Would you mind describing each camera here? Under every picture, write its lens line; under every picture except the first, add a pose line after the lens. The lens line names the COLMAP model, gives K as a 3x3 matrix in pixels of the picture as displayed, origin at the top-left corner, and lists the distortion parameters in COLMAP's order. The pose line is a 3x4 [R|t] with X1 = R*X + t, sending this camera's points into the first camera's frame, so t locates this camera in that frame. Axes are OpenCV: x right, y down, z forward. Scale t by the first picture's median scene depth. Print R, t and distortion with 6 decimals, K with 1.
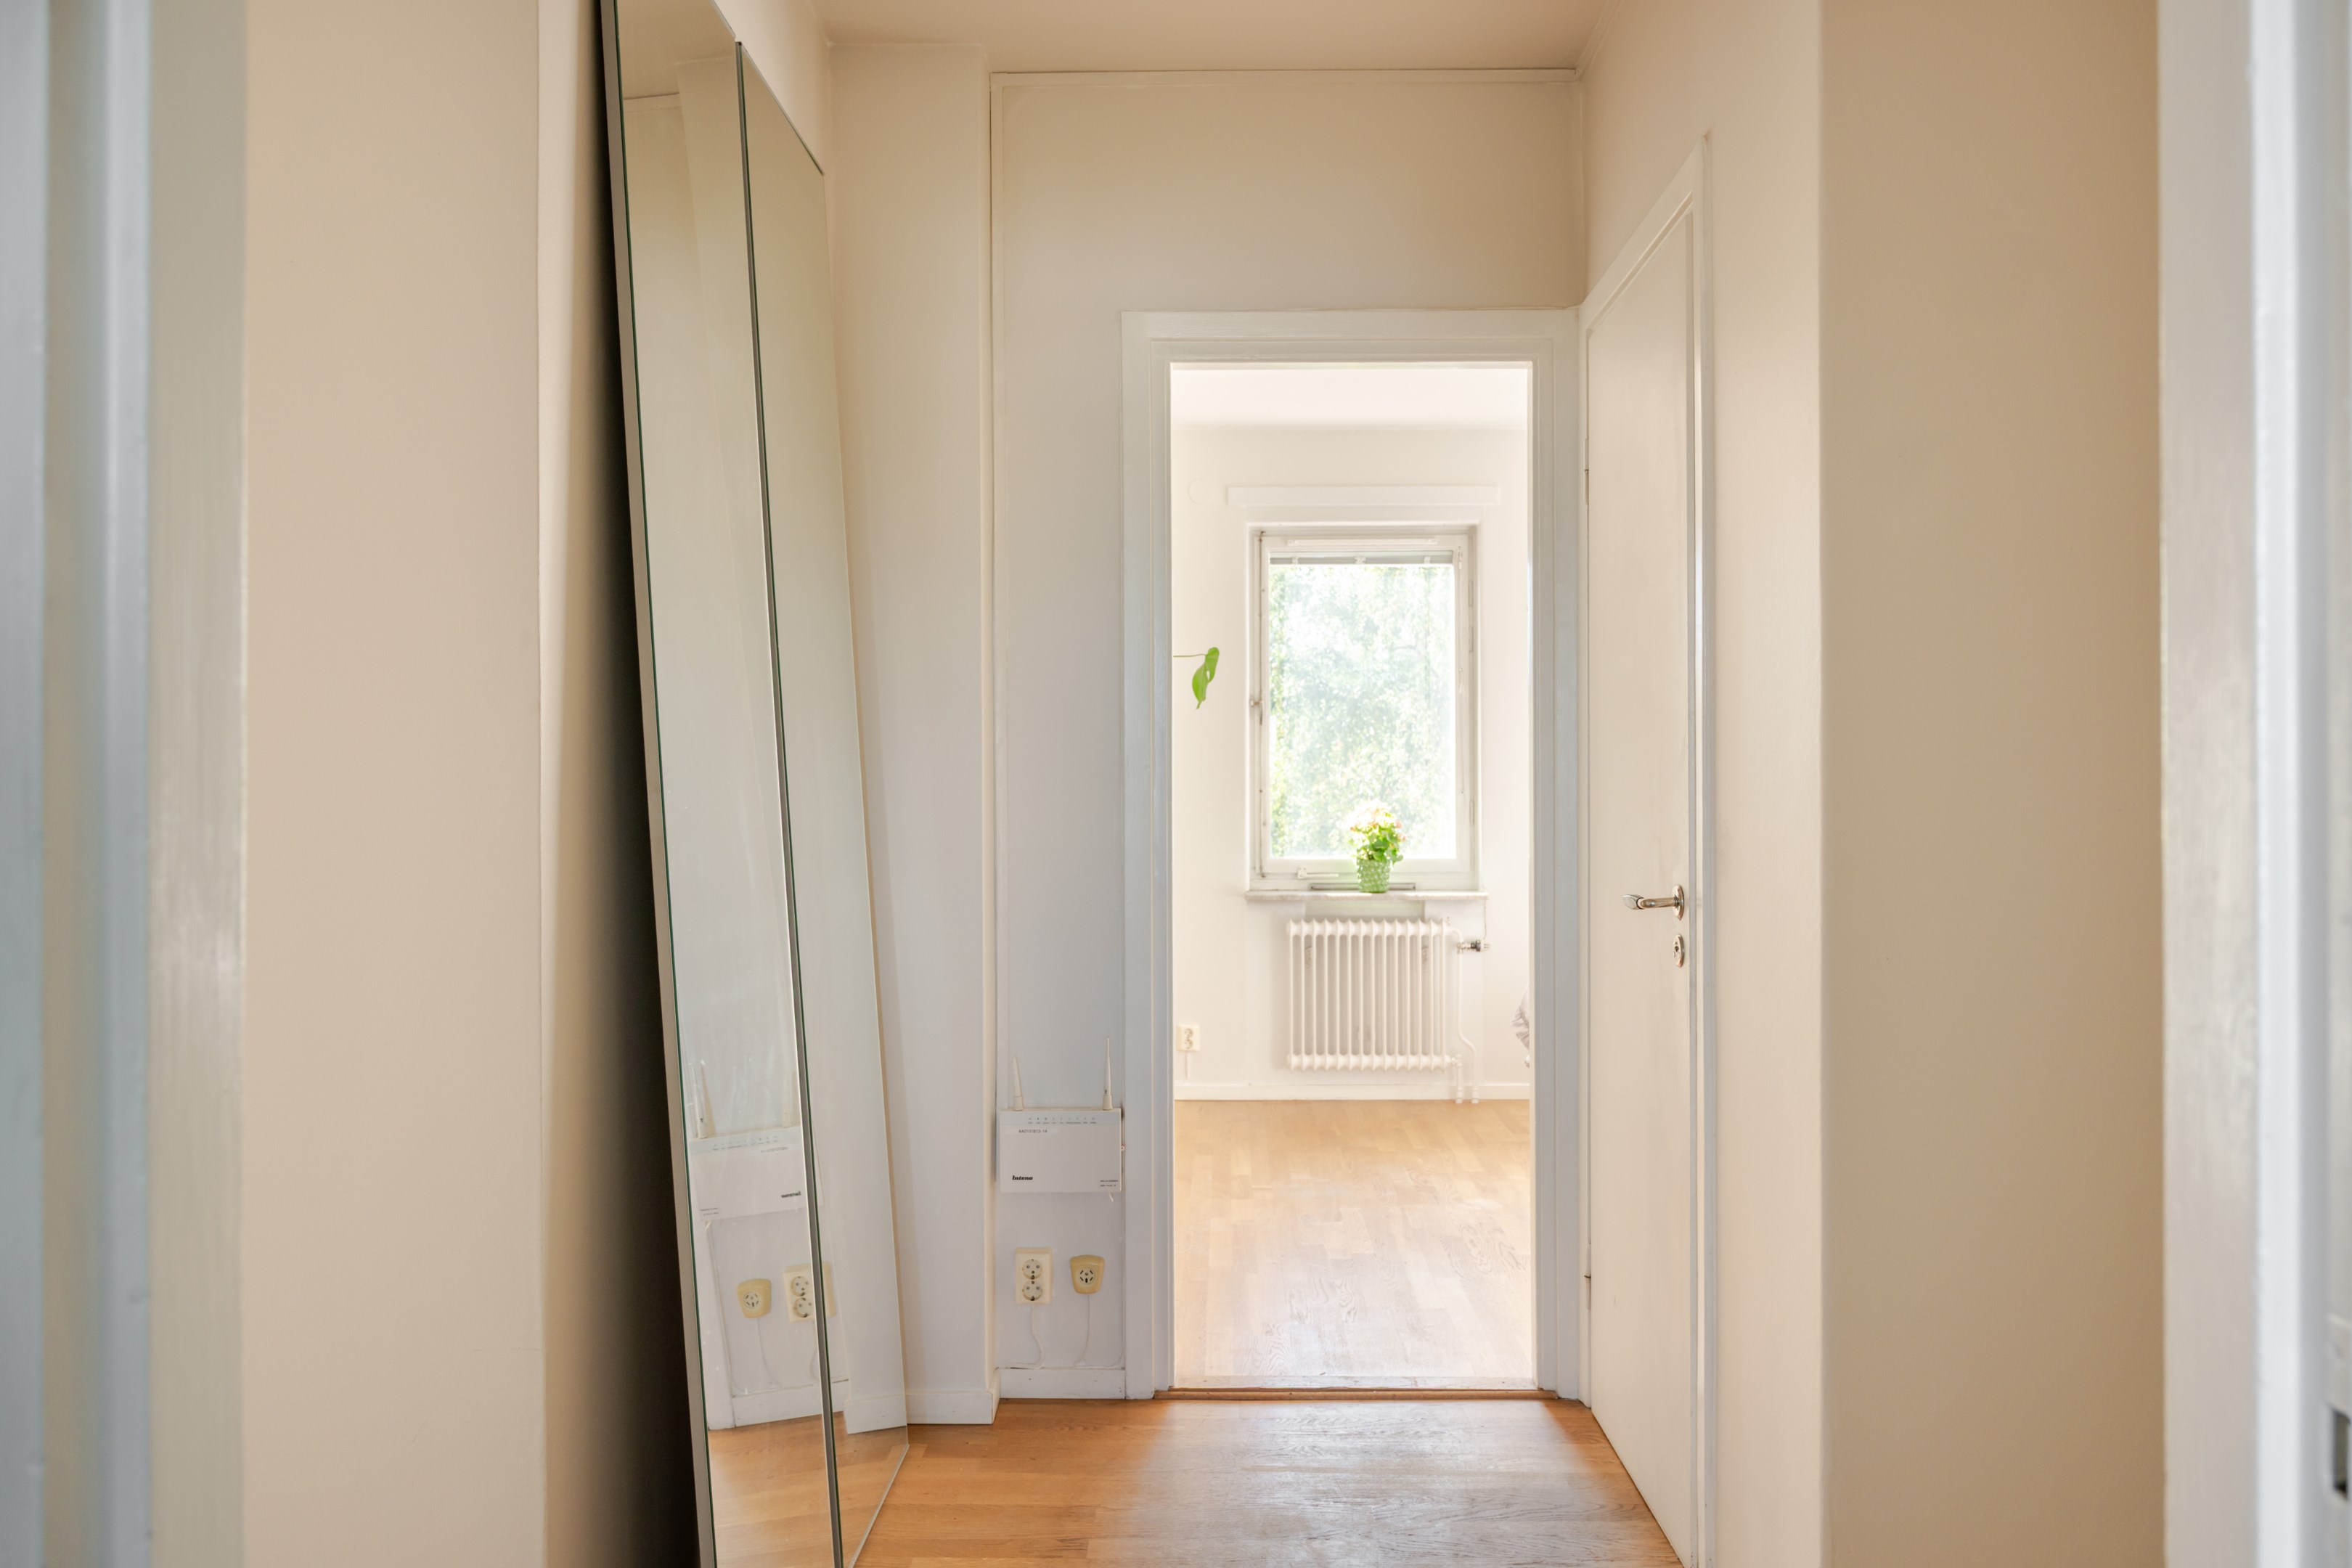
lens RADIAL K [[1605.3, 0, 1179.5], [0, 1605.3, 782.7], [0, 0, 1]] dist [-0.004126, -0.001912]
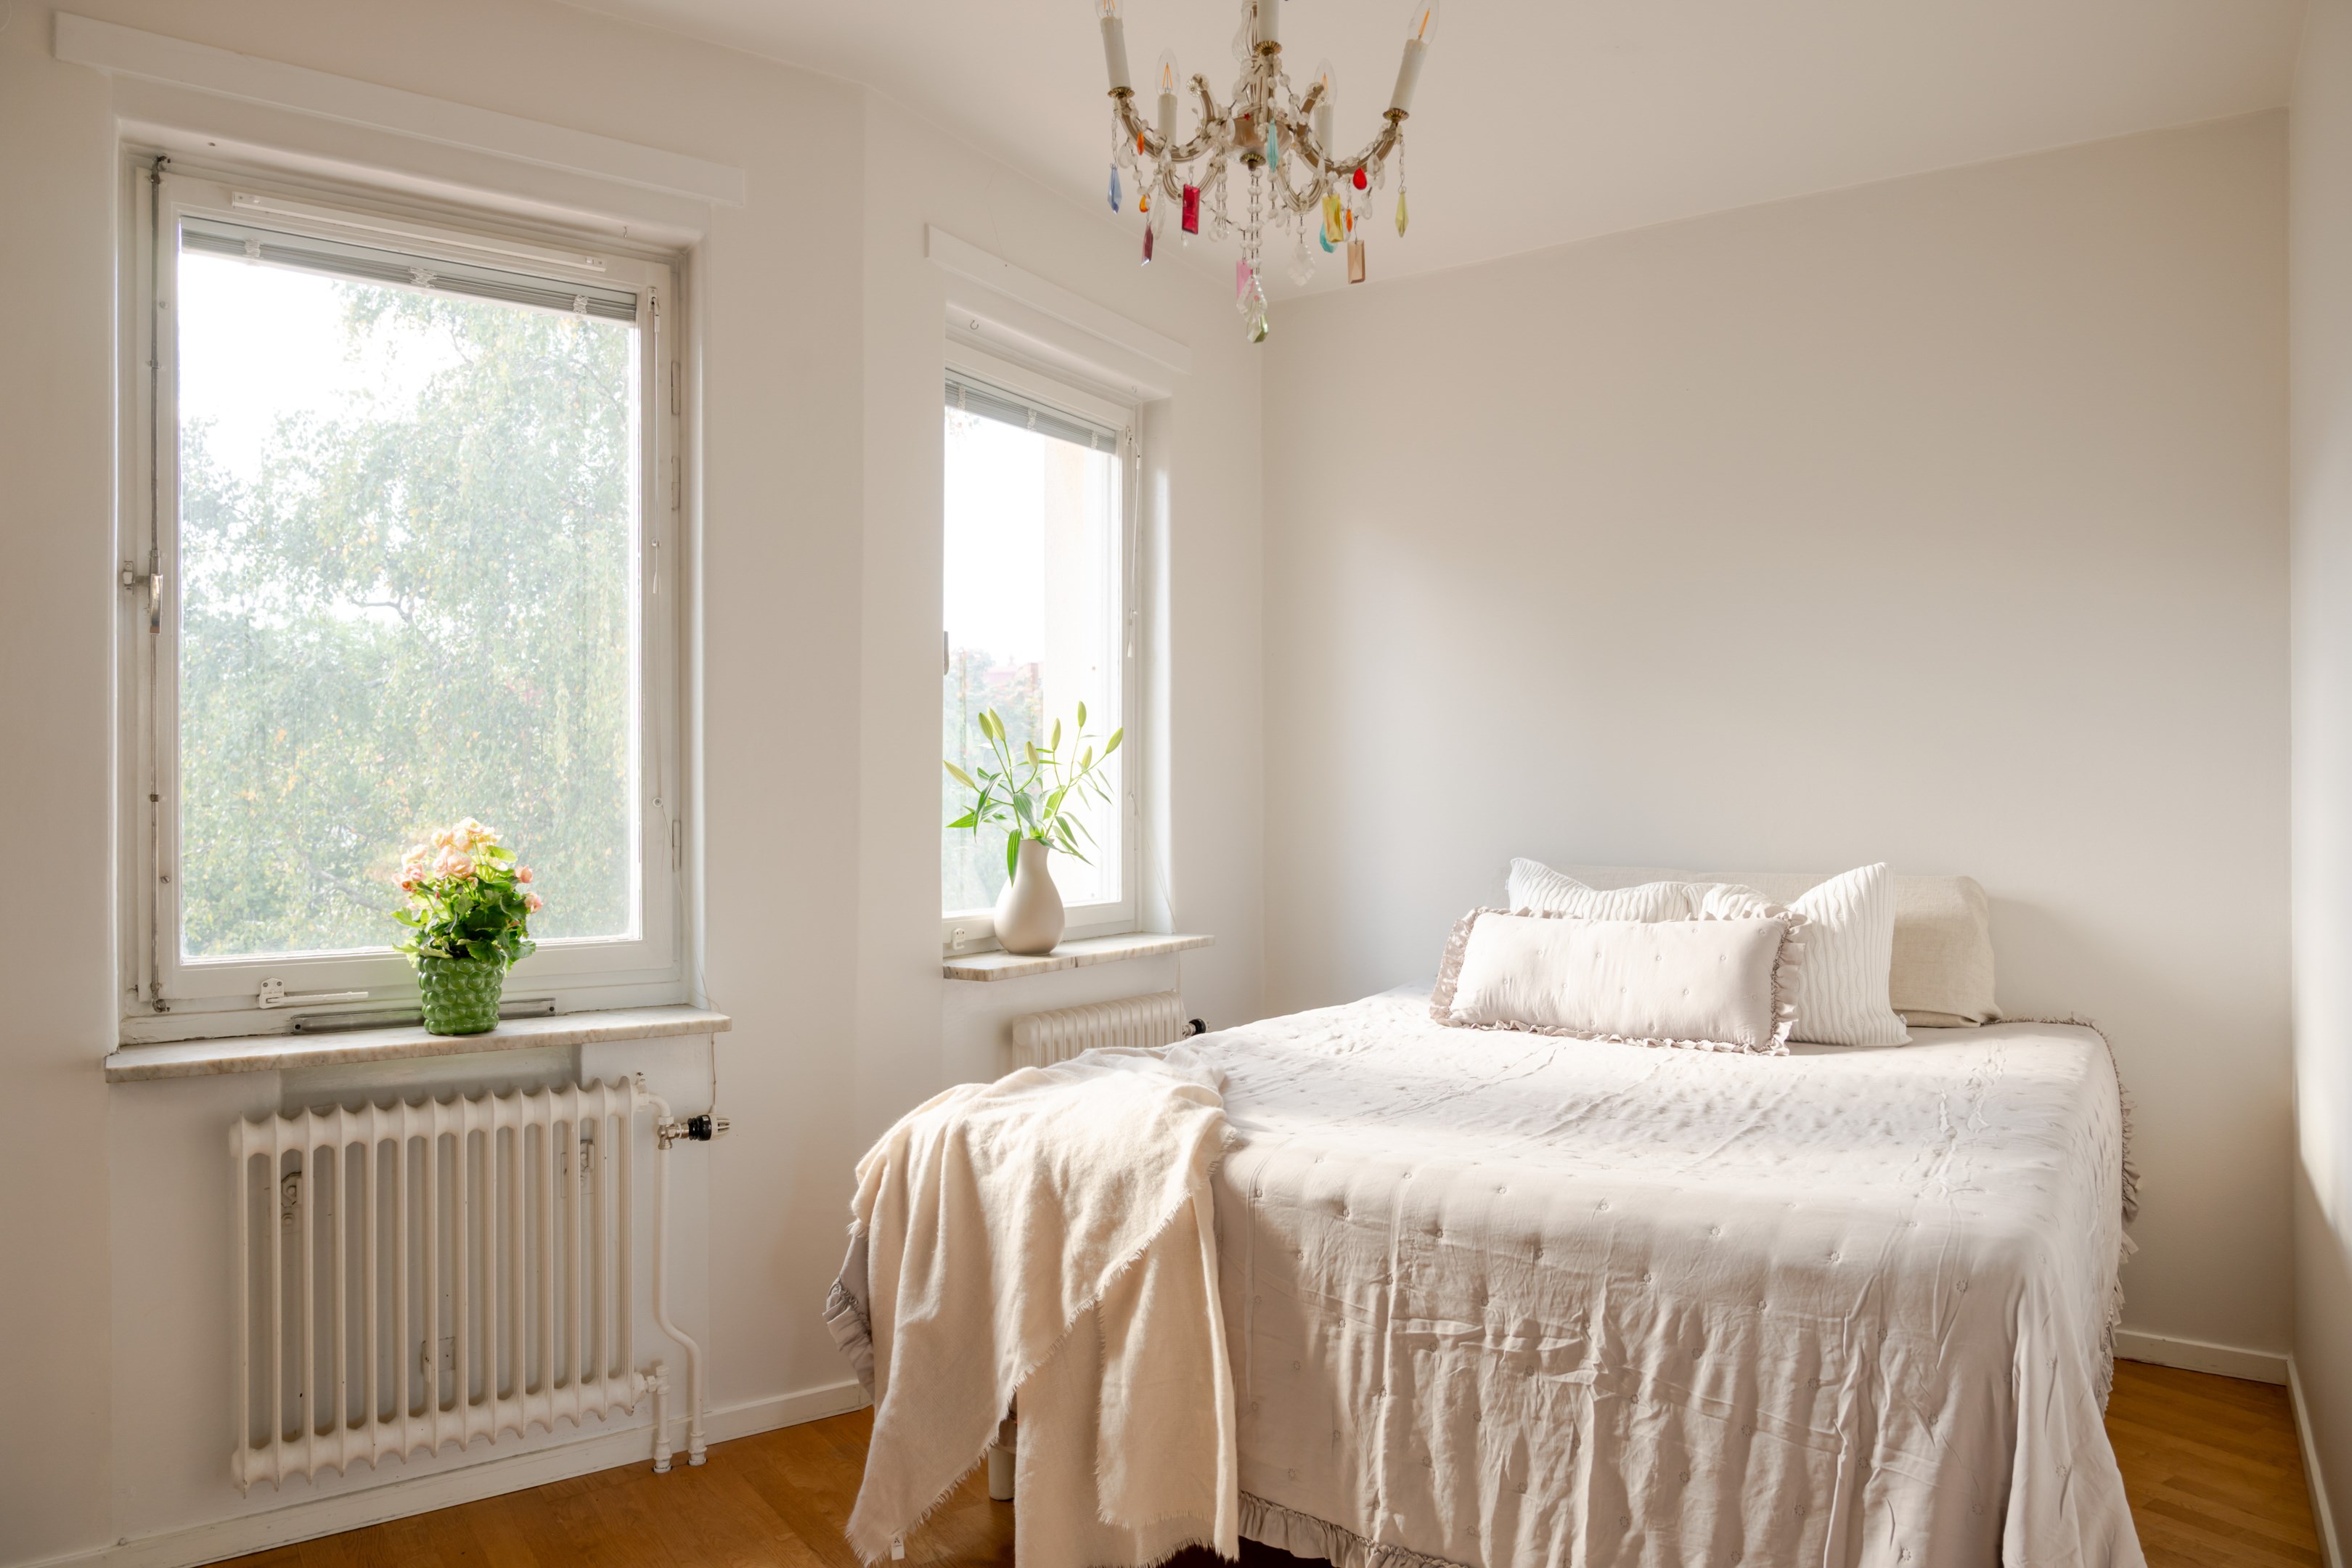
lens RADIAL K [[1605.3, 0, 1215.1], [0, 1605.3, 804.0], [0, 0, 1]] dist [-0.004126, -0.001912]
pose [[0.805490, 0.001218, 0.592608, 0.027812], [-0.003346, 0.999991, 0.002492, 0.005146], [-0.592600, -0.003990, 0.805487, 0.532737]]
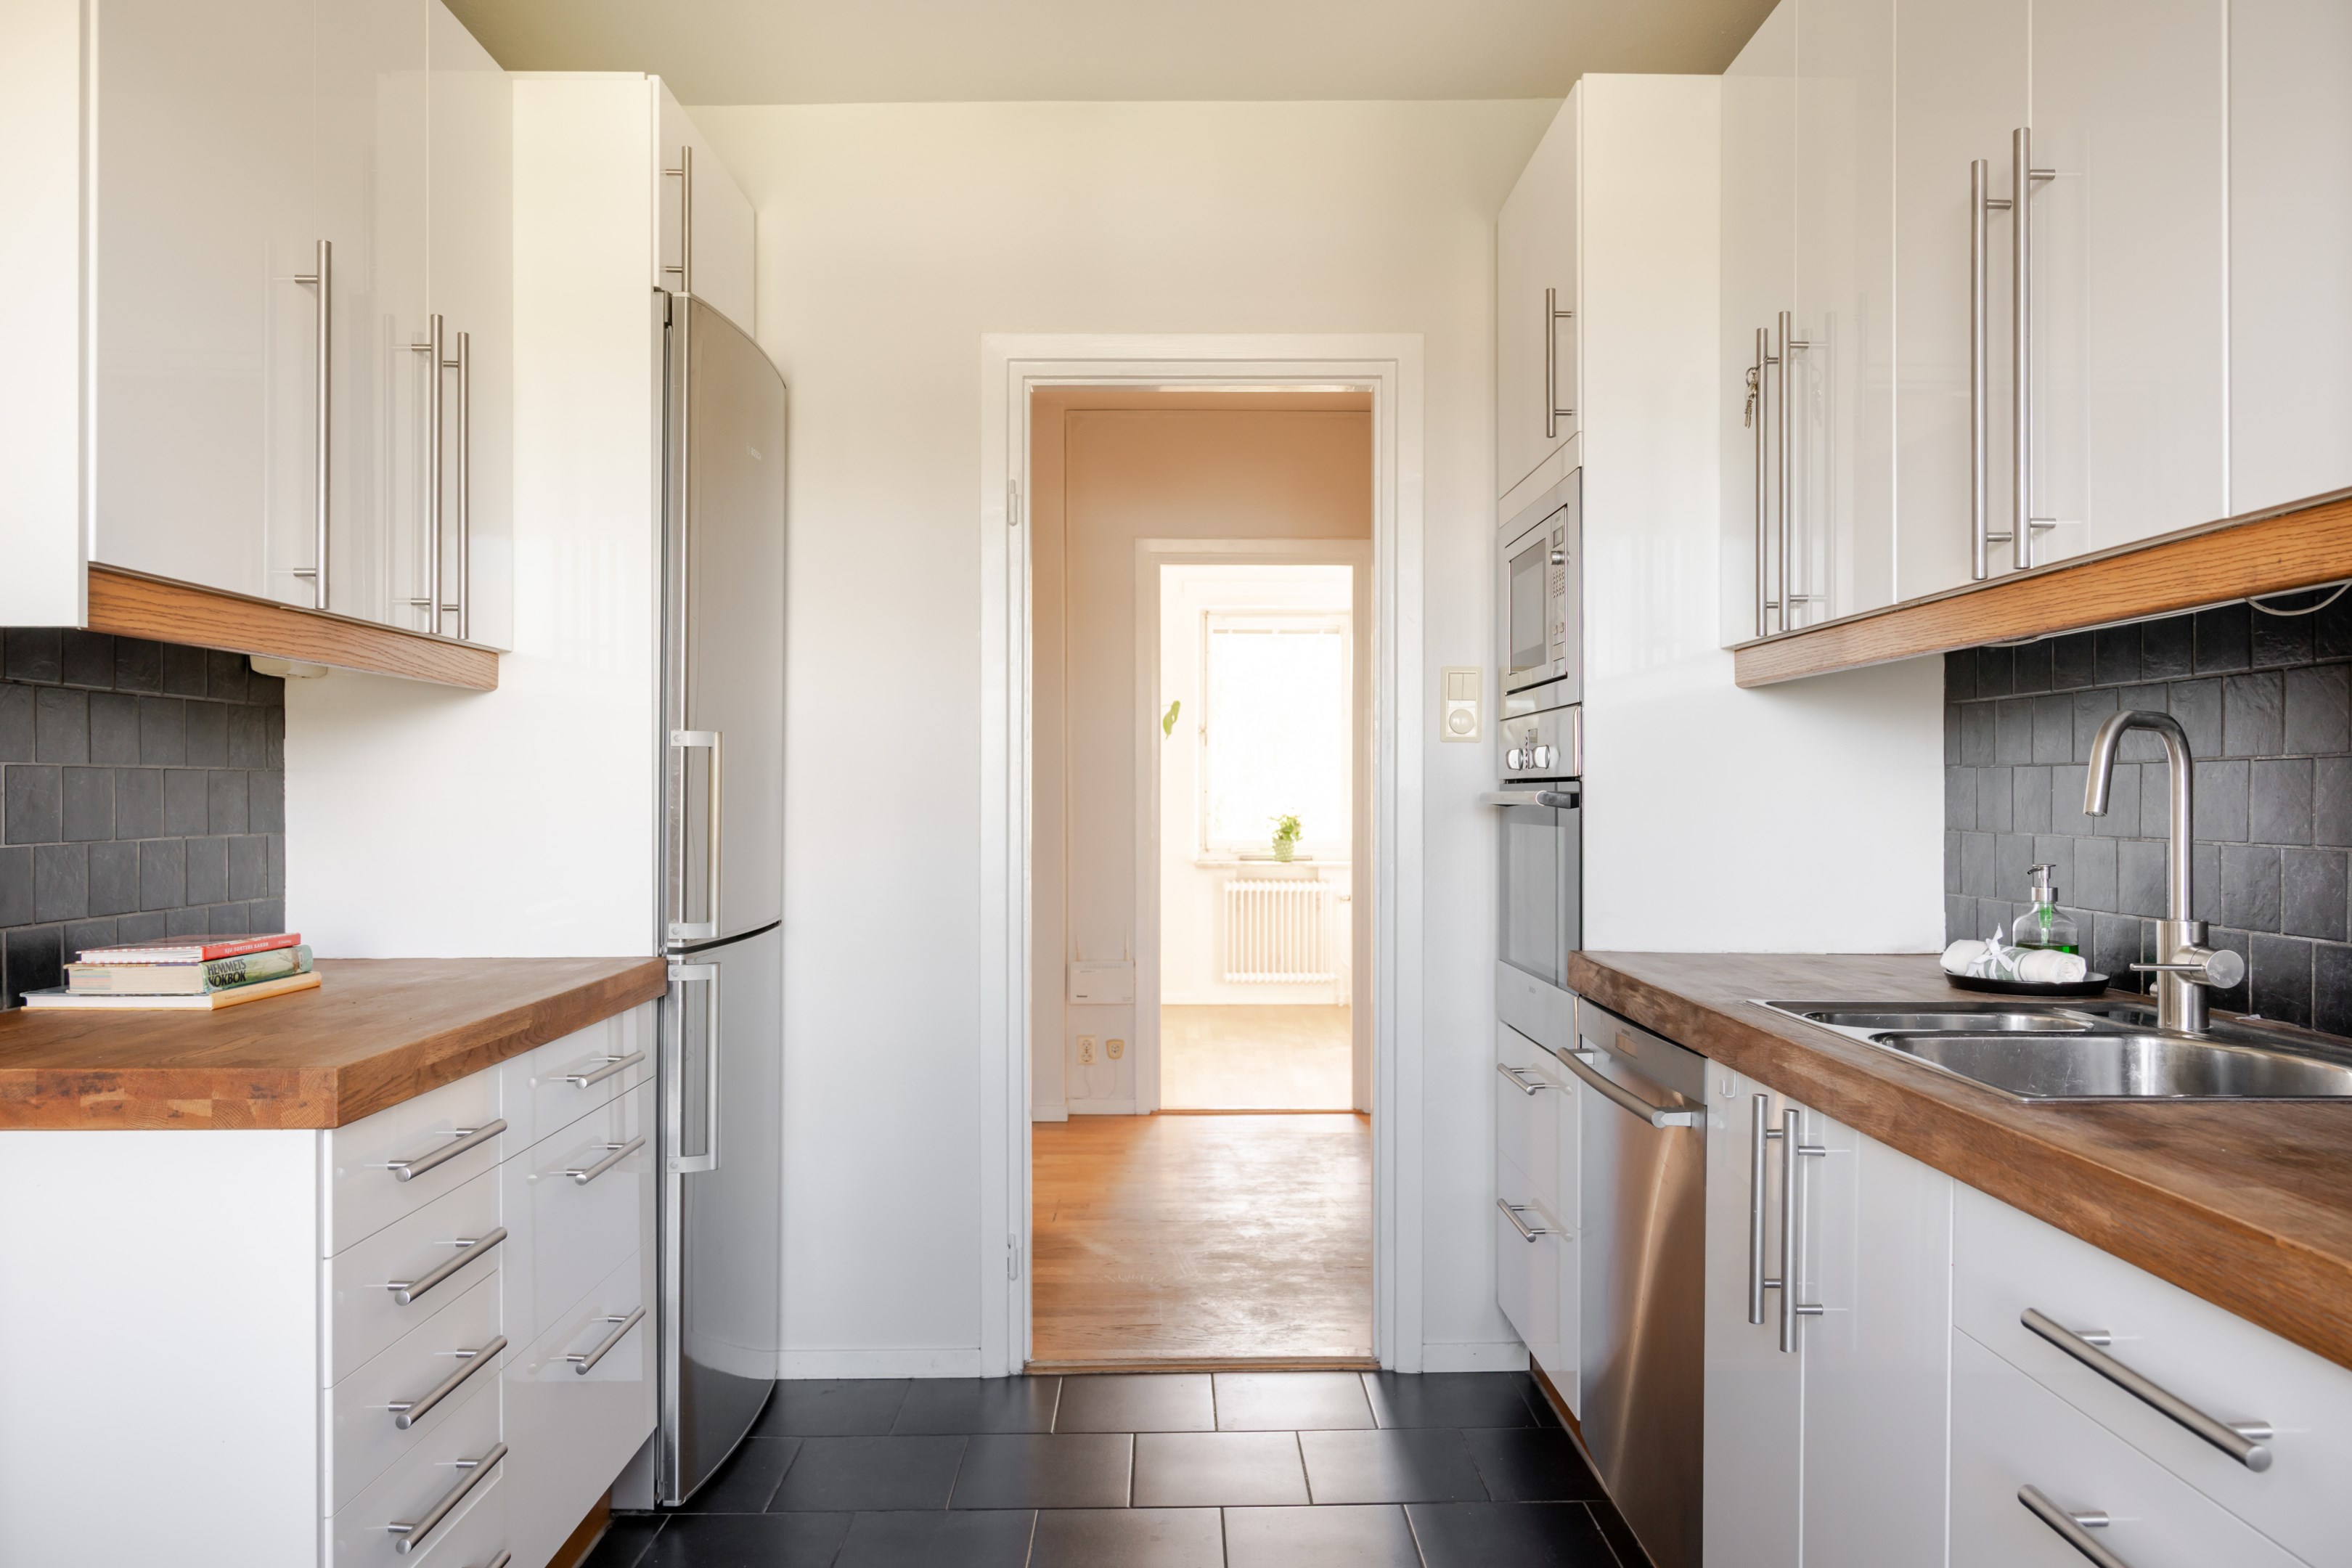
lens RADIAL K [[1616.7, 0, 1180.7], [0, 1616.7, 787.2], [0, 0, 1]] dist [-0.001411, -0.000013]
pose [[0.999302, 0.002775, 0.037256, -0.026747], [-0.002928, 0.999988, 0.004048, -0.004862], [-0.037244, -0.004155, 0.999298, -0.464016]]
